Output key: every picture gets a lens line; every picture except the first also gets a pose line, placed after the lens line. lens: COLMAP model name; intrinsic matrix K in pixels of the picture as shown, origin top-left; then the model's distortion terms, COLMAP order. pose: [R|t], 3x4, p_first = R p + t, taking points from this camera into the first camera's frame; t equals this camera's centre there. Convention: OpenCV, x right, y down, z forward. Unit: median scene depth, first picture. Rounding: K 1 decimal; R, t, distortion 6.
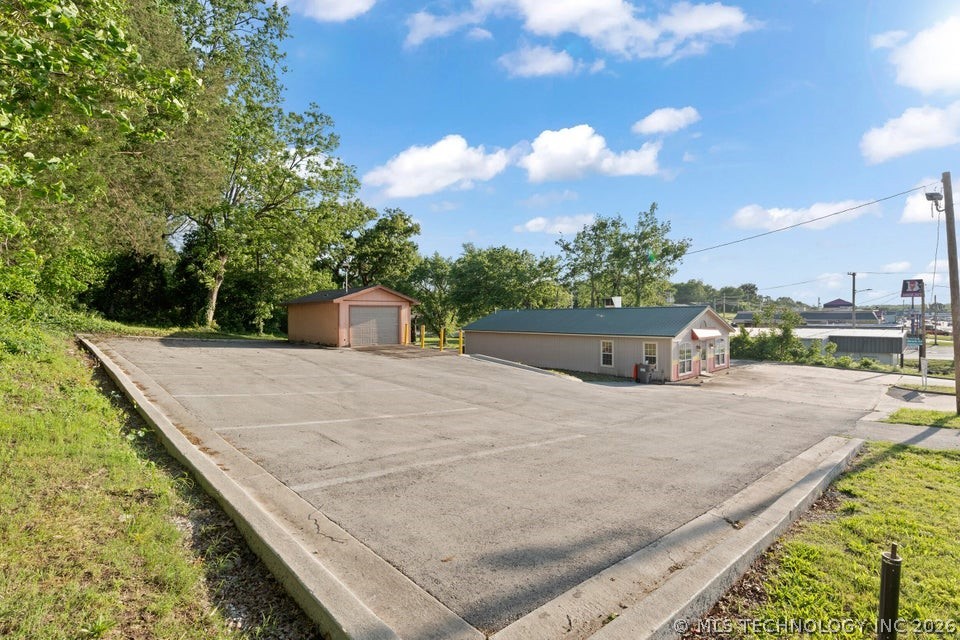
lens RADIAL K [[427.0, 0, 482.9], [0, 427.0, 319.3], [0, 0, 1]] dist [0.001159, 0.000003]
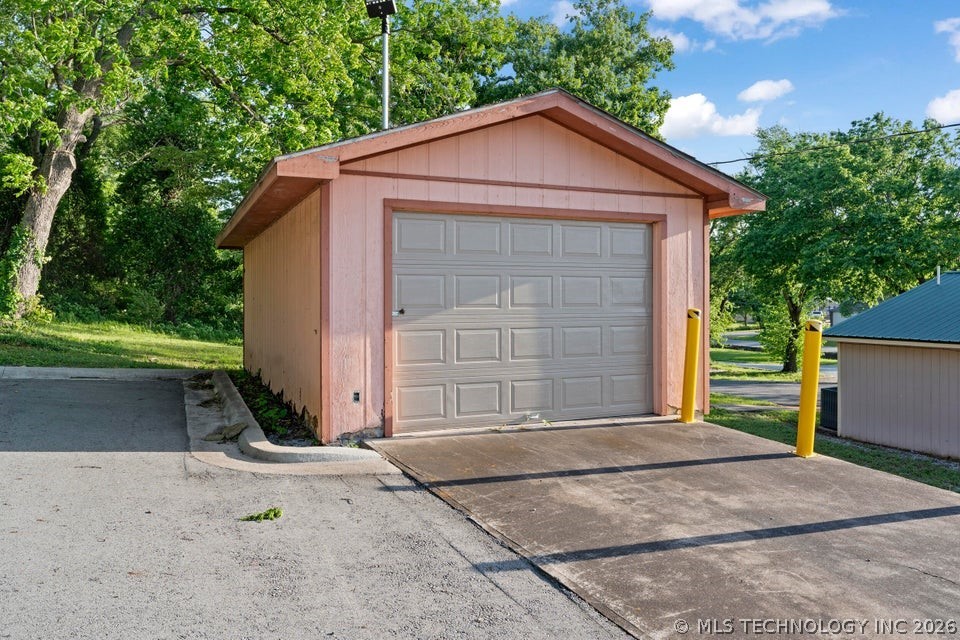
lens RADIAL K [[723.7, 0, 480.9], [0, 723.7, 317.8], [0, 0, 1]] dist [0.002700, 0.000424]
pose [[0.939748, 0.011316, -0.341681, -0.157711], [-0.008259, 0.999912, 0.010401, 0.010946], [0.341768, -0.006952, 0.939758, 0.667858]]
